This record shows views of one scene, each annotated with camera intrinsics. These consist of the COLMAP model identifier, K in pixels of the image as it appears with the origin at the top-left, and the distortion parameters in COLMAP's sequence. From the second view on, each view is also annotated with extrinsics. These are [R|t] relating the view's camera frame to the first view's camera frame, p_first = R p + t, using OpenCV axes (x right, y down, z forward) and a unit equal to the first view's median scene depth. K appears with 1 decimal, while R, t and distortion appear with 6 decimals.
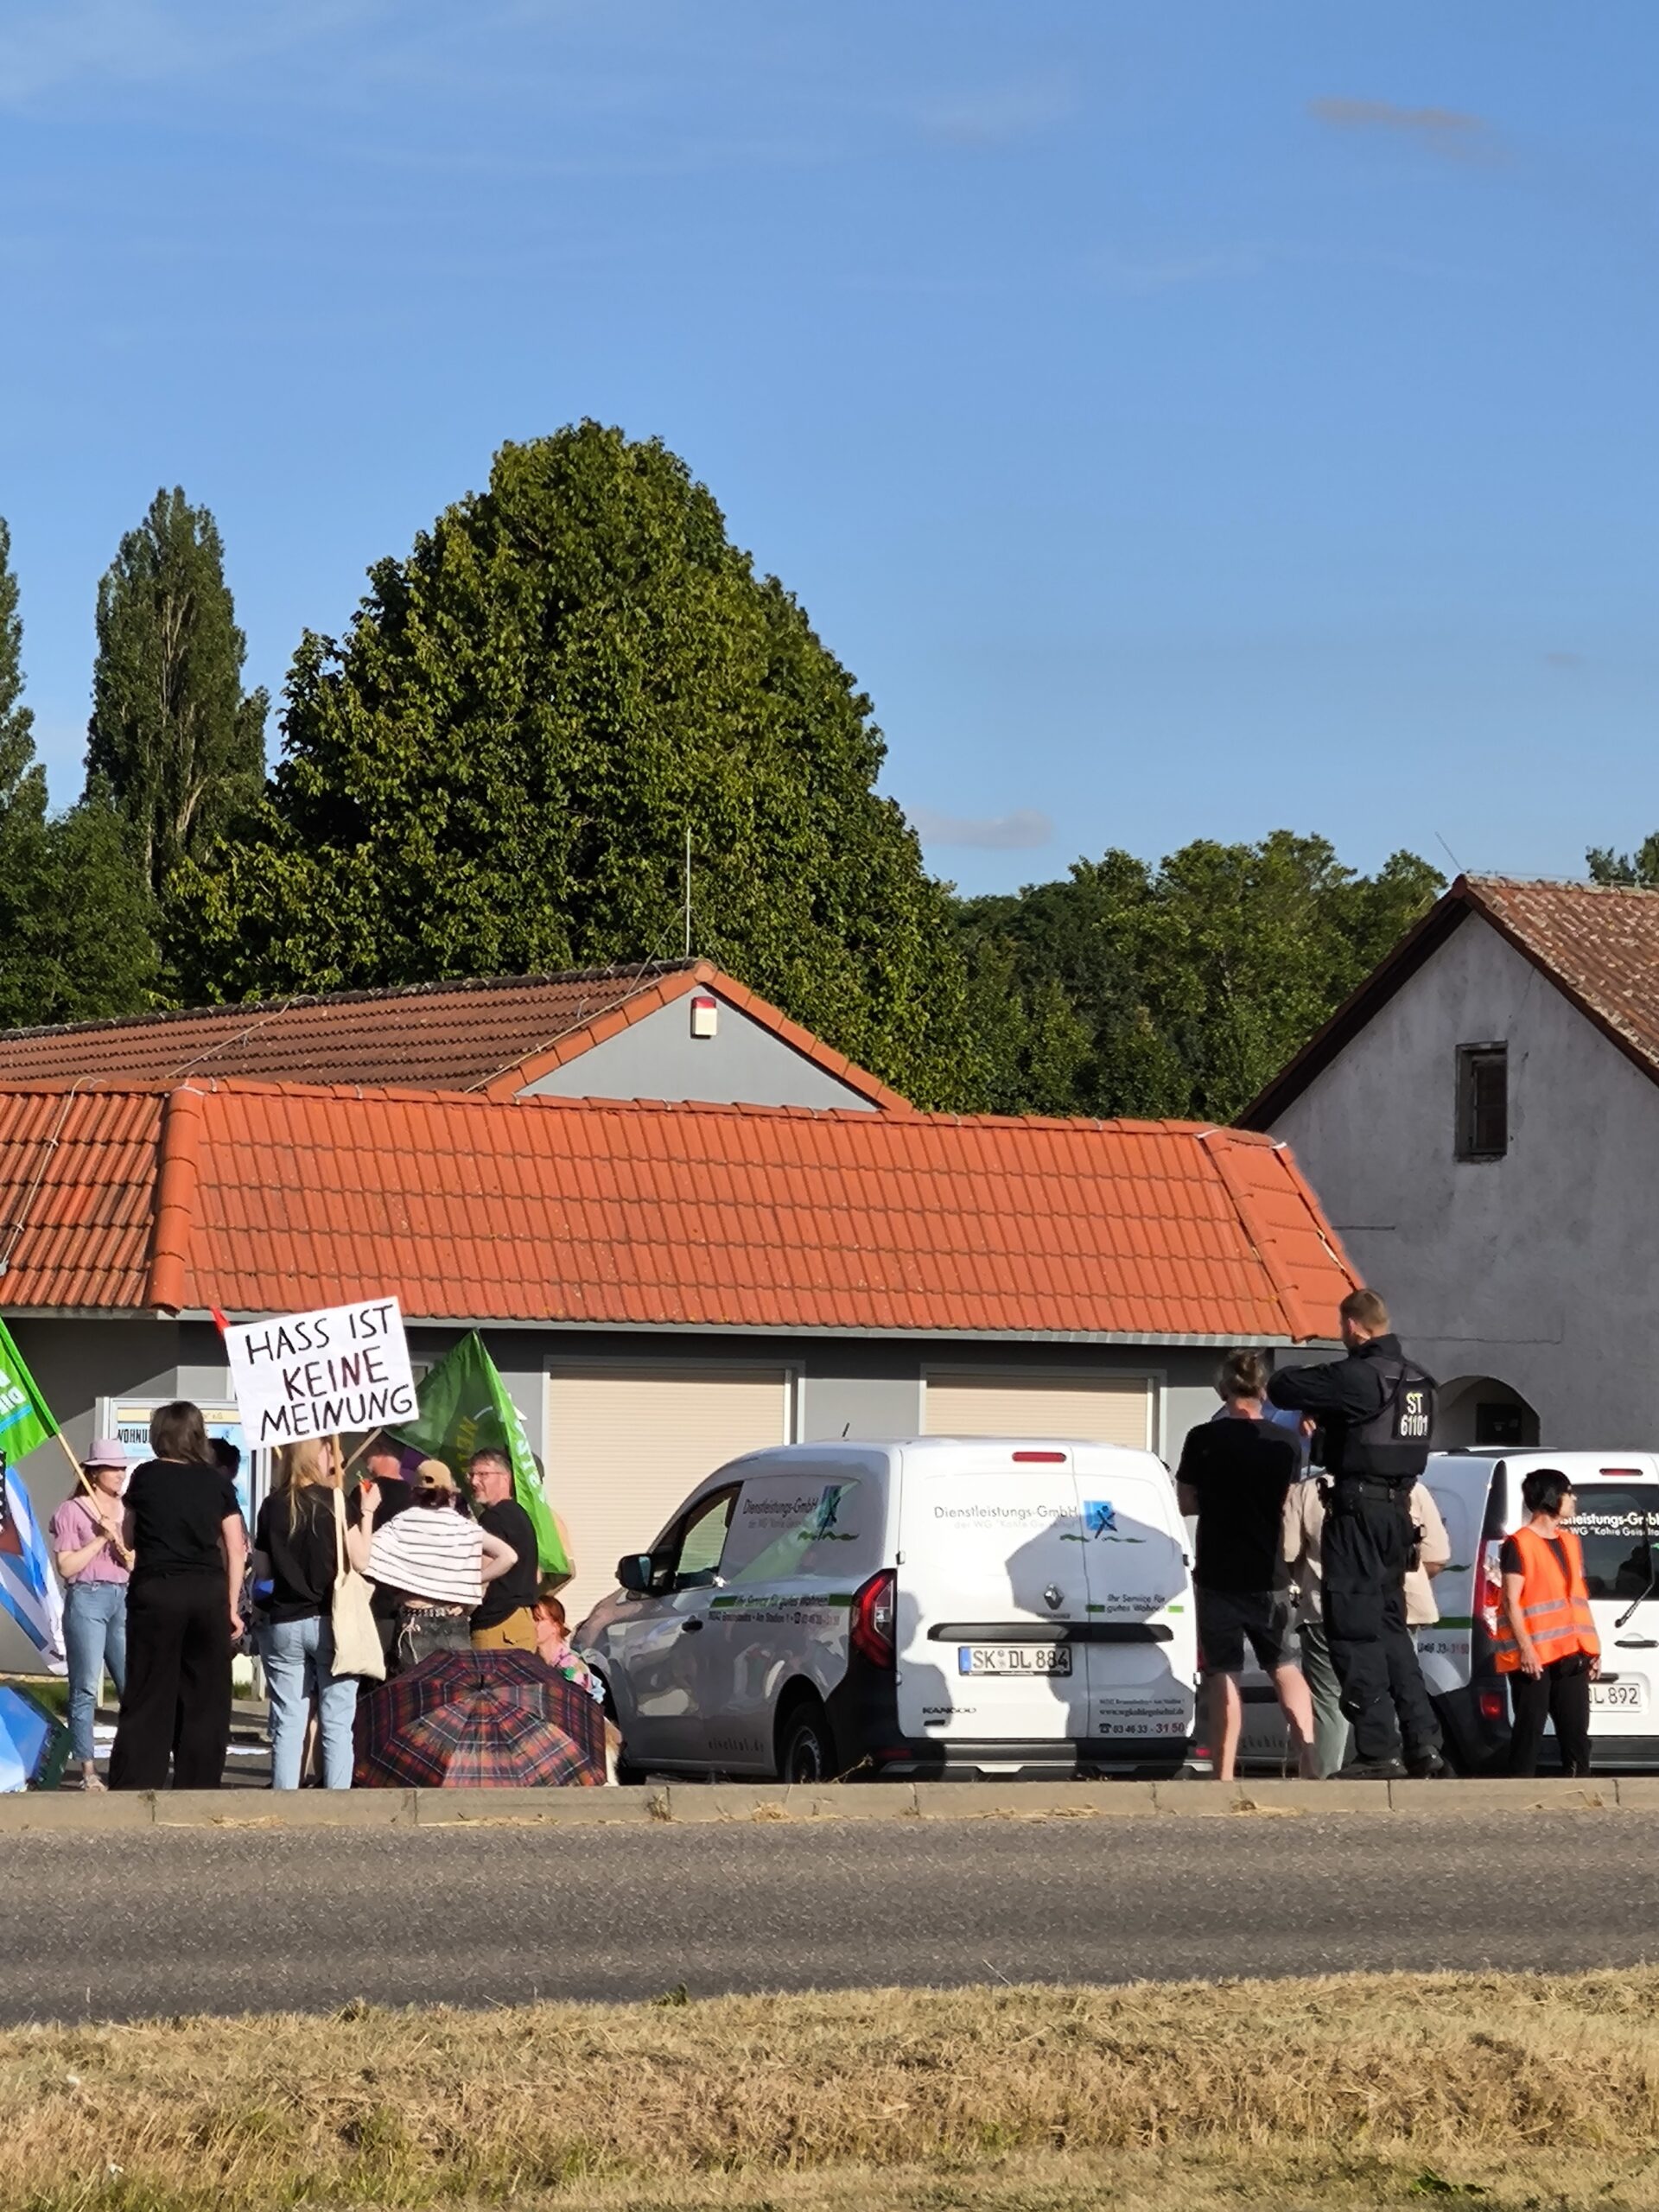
lens RADIAL K [[6899.2, 0, 830.6], [0, 6899.2, 1106.4], [0, 0, 1]] dist [0.152429, 0.000000]
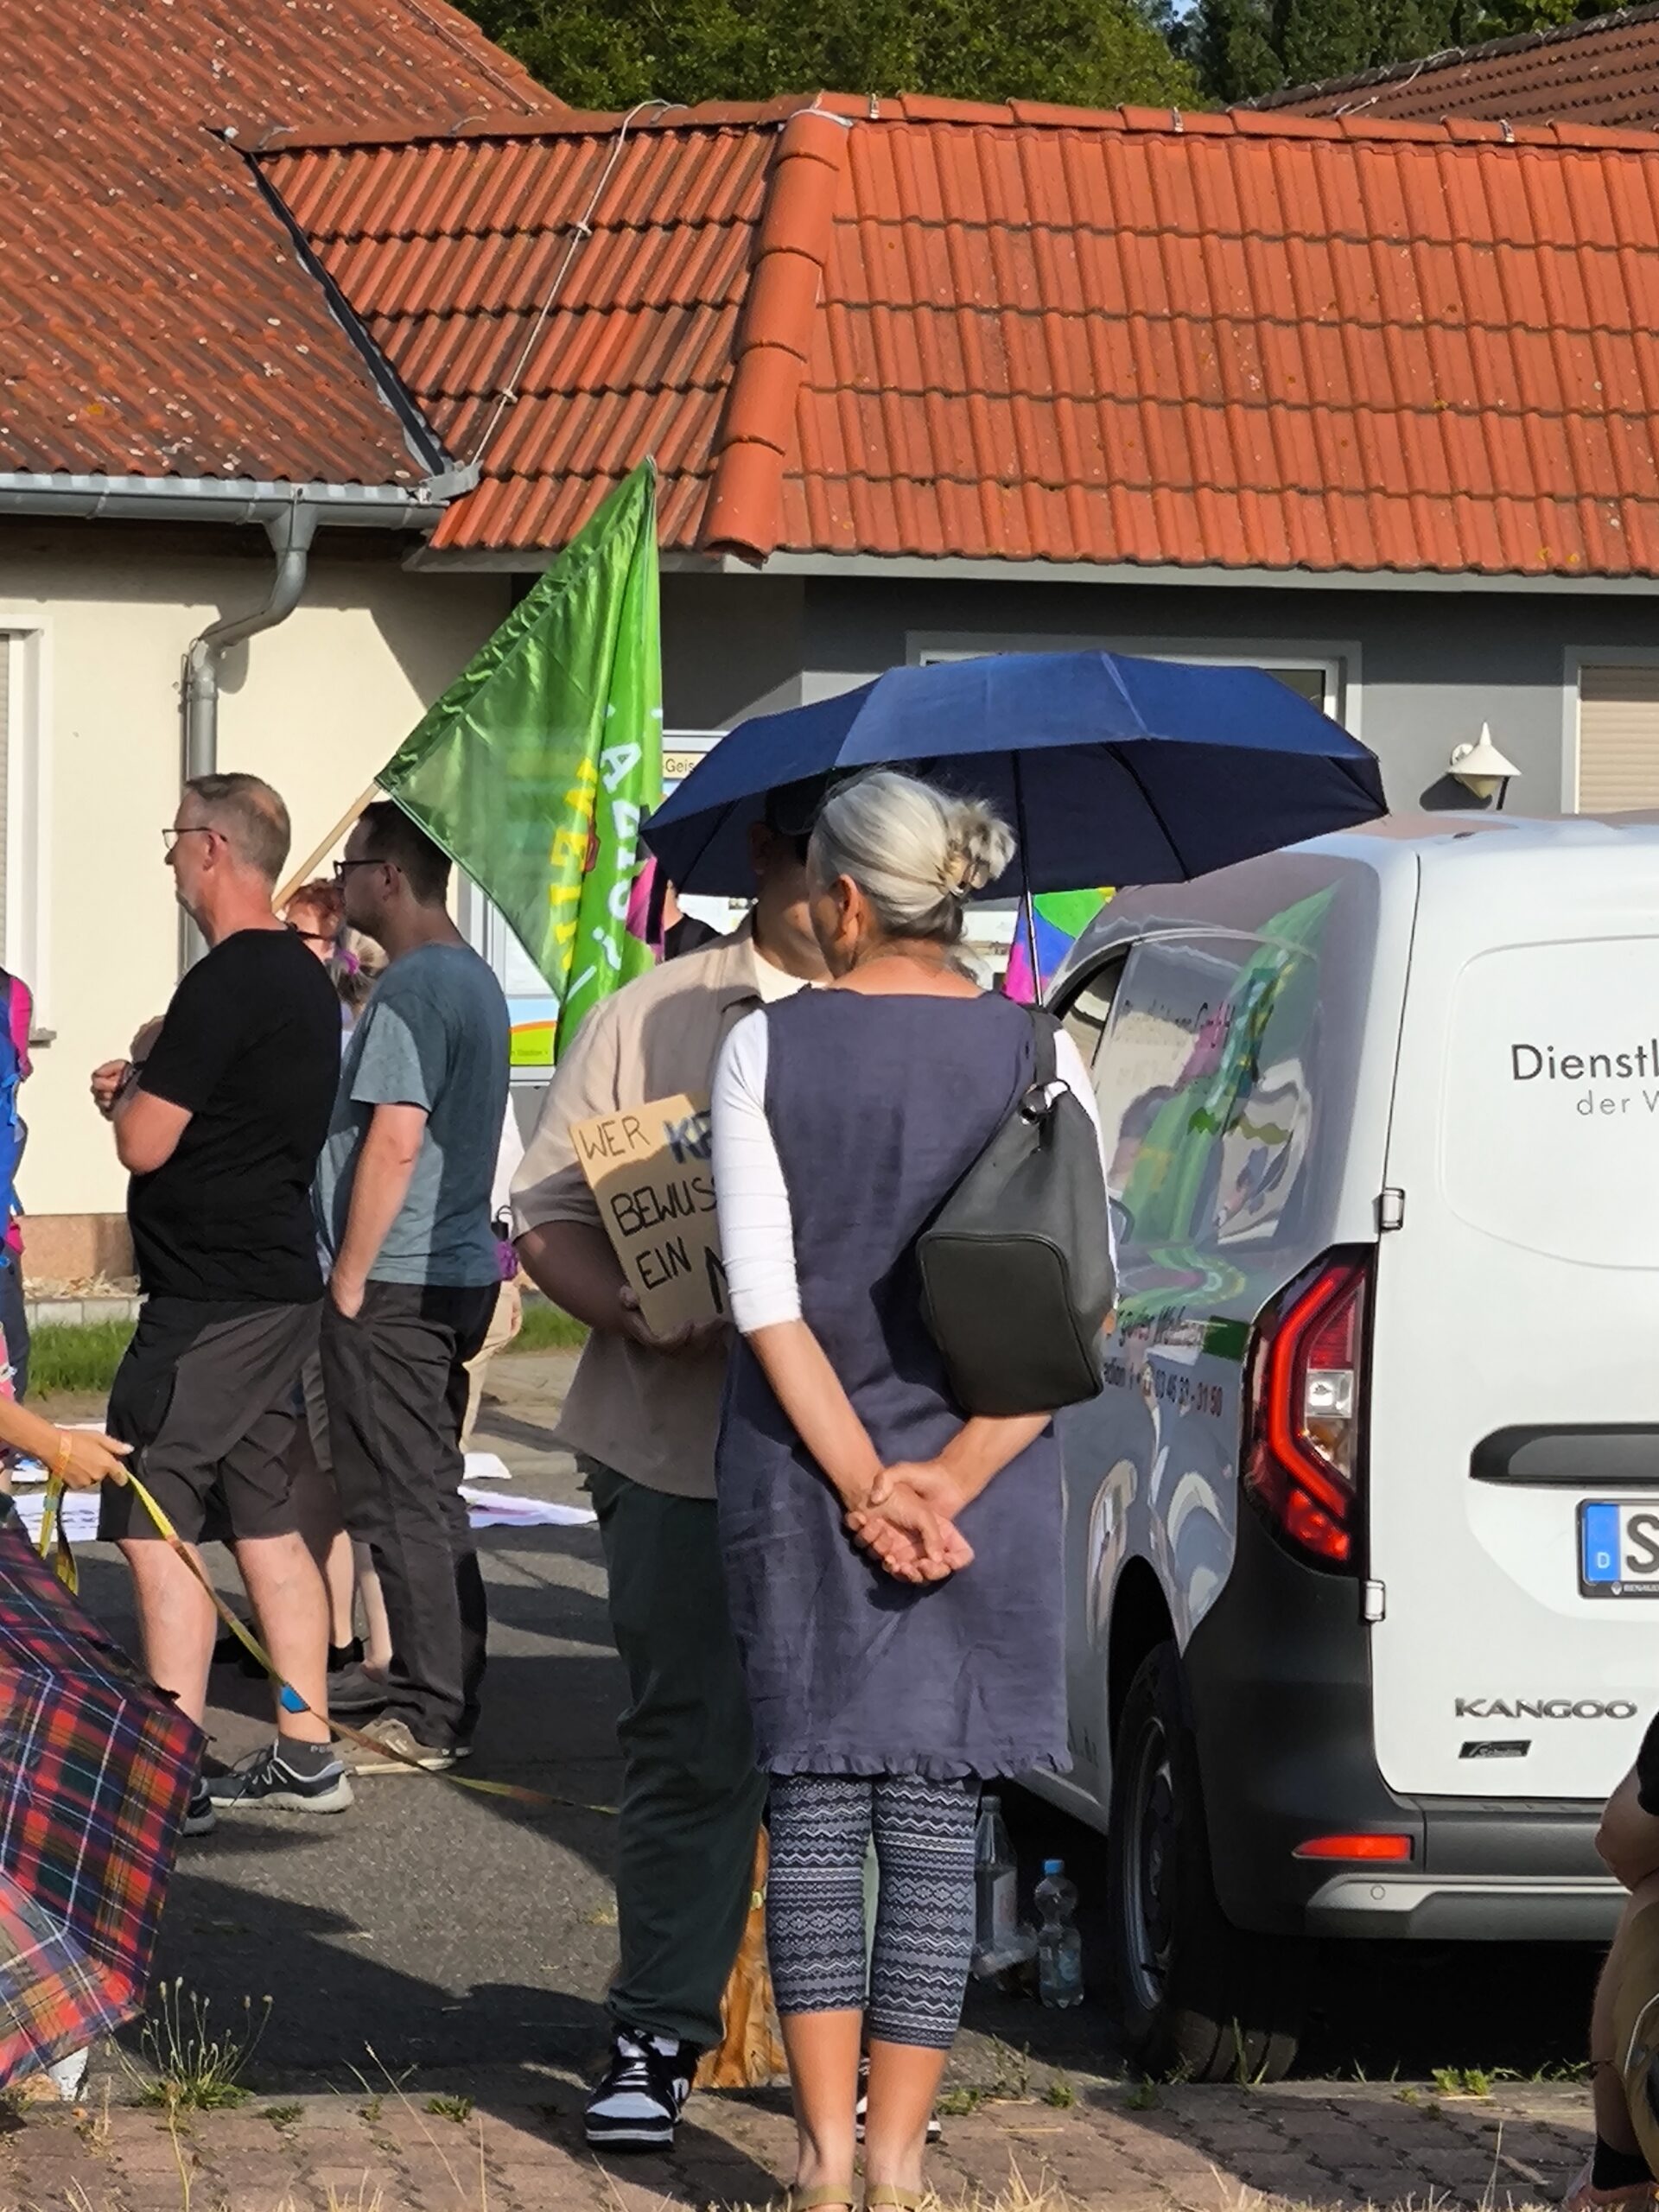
lens RADIAL K [[8212.4, 0, 828.0], [0, 8212.4, 1102.9], [0, 0, 1]] dist [0.118573, 0.000000]
pose [[0.973058, 0.009612, -0.230359, 0.045546], [0.009764, 0.996516, 0.082823, 0.019546], [0.230352, -0.082841, 0.969575, 0.416286]]
